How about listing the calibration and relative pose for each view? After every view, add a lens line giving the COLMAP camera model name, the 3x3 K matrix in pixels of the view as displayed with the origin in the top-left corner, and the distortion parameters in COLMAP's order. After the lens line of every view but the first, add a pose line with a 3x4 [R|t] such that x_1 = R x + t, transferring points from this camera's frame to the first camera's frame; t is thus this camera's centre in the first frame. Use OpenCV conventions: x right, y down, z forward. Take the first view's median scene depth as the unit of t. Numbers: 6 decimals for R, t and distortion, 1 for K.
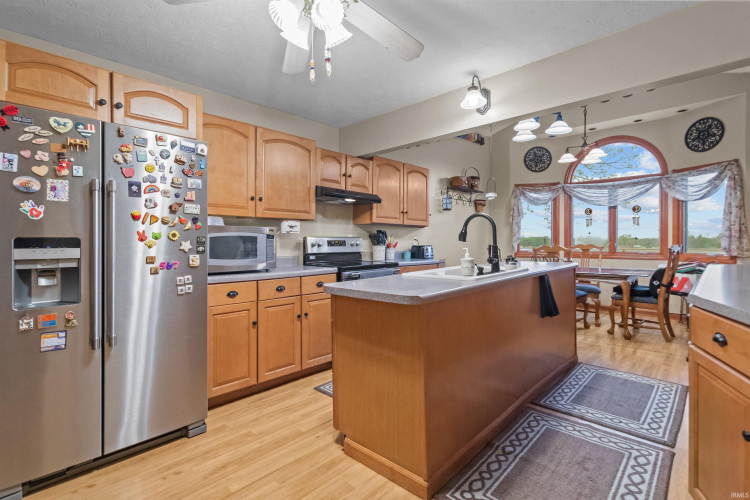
lens RADIAL K [[352.5, 0, 375.8], [0, 352.5, 240.1], [0, 0, 1]] dist [0.004384, 0.002174]
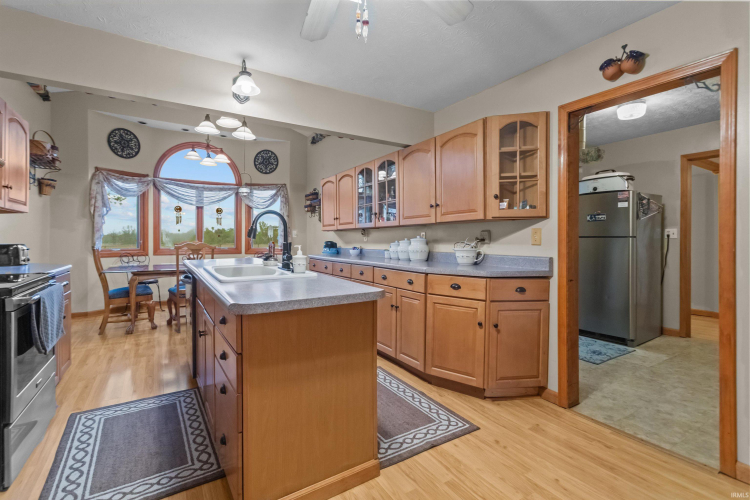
lens RADIAL K [[352.5, 0, 373.5], [0, 352.5, 241.0], [0, 0, 1]] dist [0.004384, 0.002174]
pose [[0.246524, -0.002908, 0.969132, -0.307171], [-0.008763, 0.999948, 0.005230, 0.001439], [-0.969097, -0.009782, 0.246485, 0.251194]]
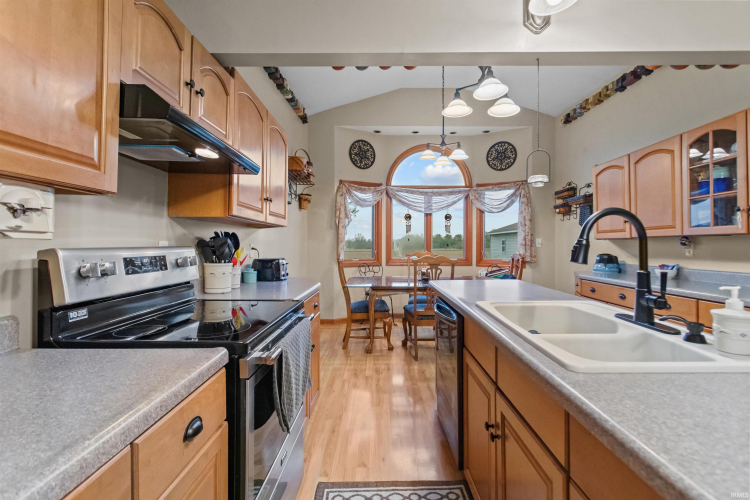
lens RADIAL K [[352.5, 0, 376.5], [0, 352.5, 242.1], [0, 0, 1]] dist [0.004384, 0.002174]
pose [[0.721369, 0.006124, 0.692524, -0.158616], [-0.005874, 0.999979, -0.002724, -0.012251], [-0.692526, -0.002103, 0.721390, 0.453796]]
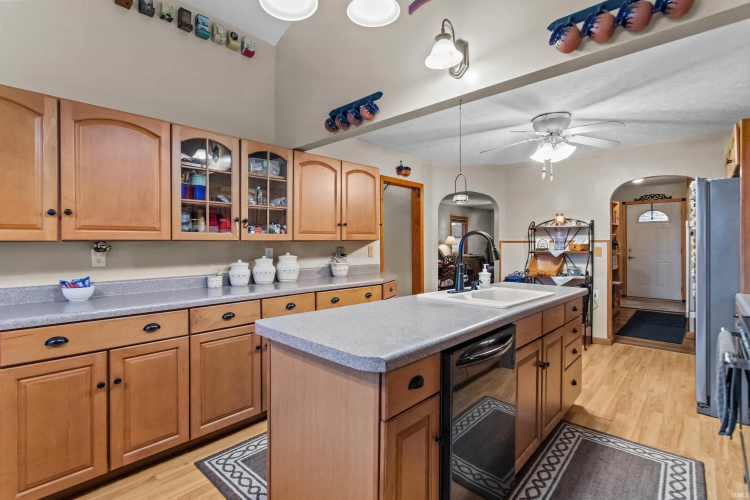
lens RADIAL K [[352.5, 0, 378.4], [0, 352.5, 247.7], [0, 0, 1]] dist [0.004384, 0.002174]
pose [[-0.999584, 0.002556, -0.028733, 0.302491], [0.002515, 0.999996, 0.001441, -0.016167], [0.028737, 0.001368, -0.999586, 1.008120]]
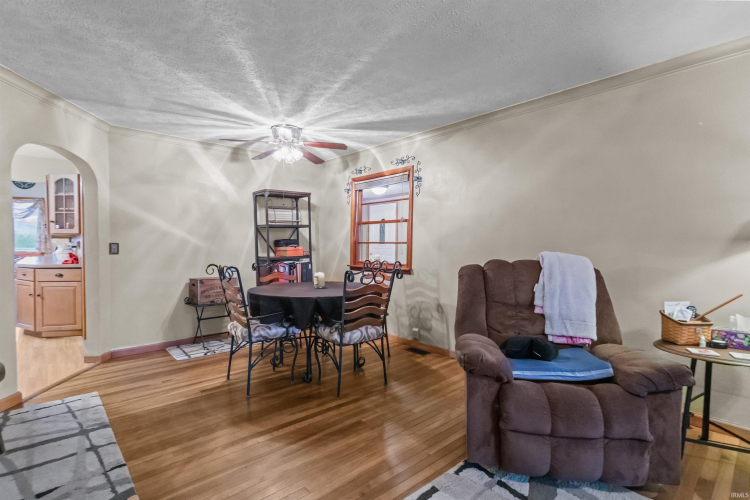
lens RADIAL K [[352.5, 0, 376.6], [0, 352.5, 257.9], [0, 0, 1]] dist [0.004384, 0.002174]
pose [[0.052587, -0.028266, 0.998216, -0.631912], [-0.024014, 0.999274, 0.029561, -0.018331], [-0.998328, -0.025526, 0.051870, -0.713170]]
